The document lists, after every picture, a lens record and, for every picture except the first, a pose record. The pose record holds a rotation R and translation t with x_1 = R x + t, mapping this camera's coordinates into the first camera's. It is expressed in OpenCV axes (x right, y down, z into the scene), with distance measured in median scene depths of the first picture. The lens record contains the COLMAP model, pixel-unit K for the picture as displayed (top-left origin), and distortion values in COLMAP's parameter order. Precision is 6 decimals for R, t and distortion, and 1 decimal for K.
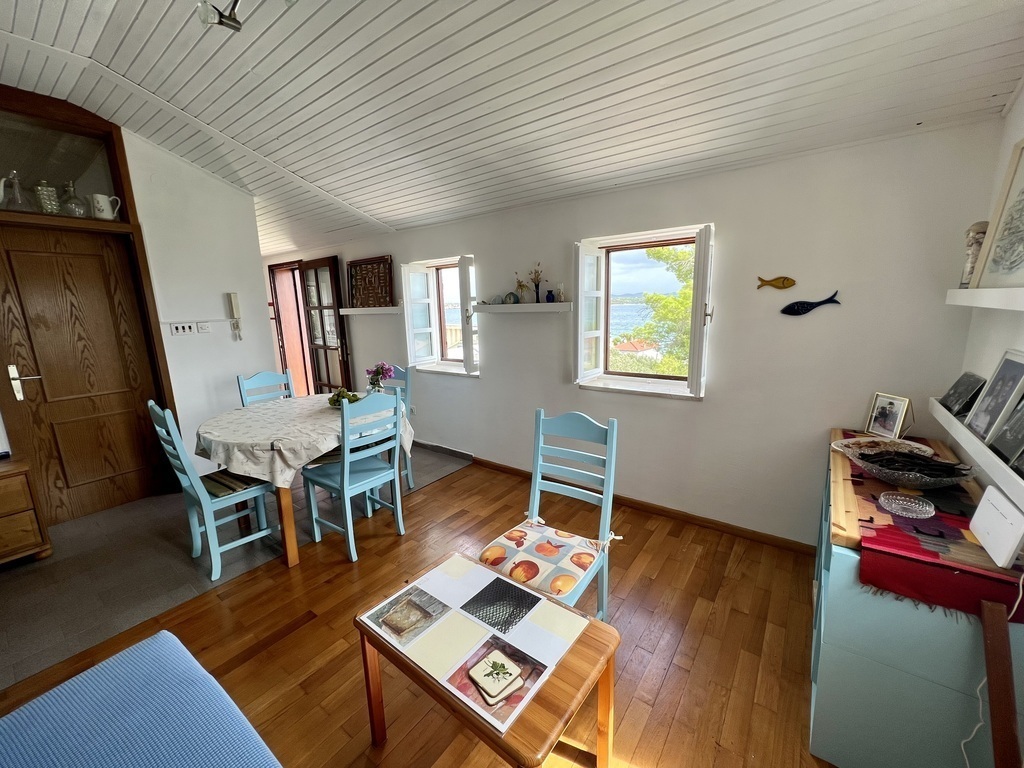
lens RADIAL K [[409.4, 0, 516.0], [0, 409.4, 384.1], [0, 0, 1]] dist [-0.001149, 0.000167]
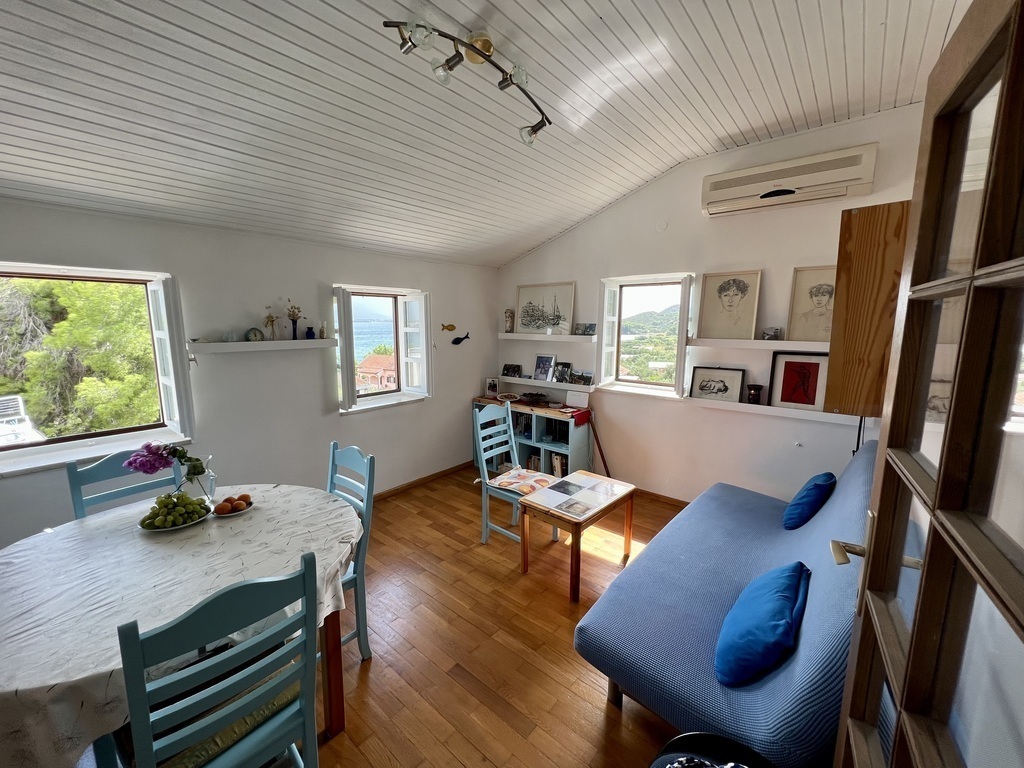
lens RADIAL K [[409.4, 0, 511.0], [0, 409.4, 381.6], [0, 0, 1]] dist [-0.001149, 0.000167]
pose [[0.077868, -0.118759, 0.989865, -1.232856], [0.186558, 0.977077, 0.102549, -0.148629], [-0.979353, 0.176682, 0.098239, 0.598220]]
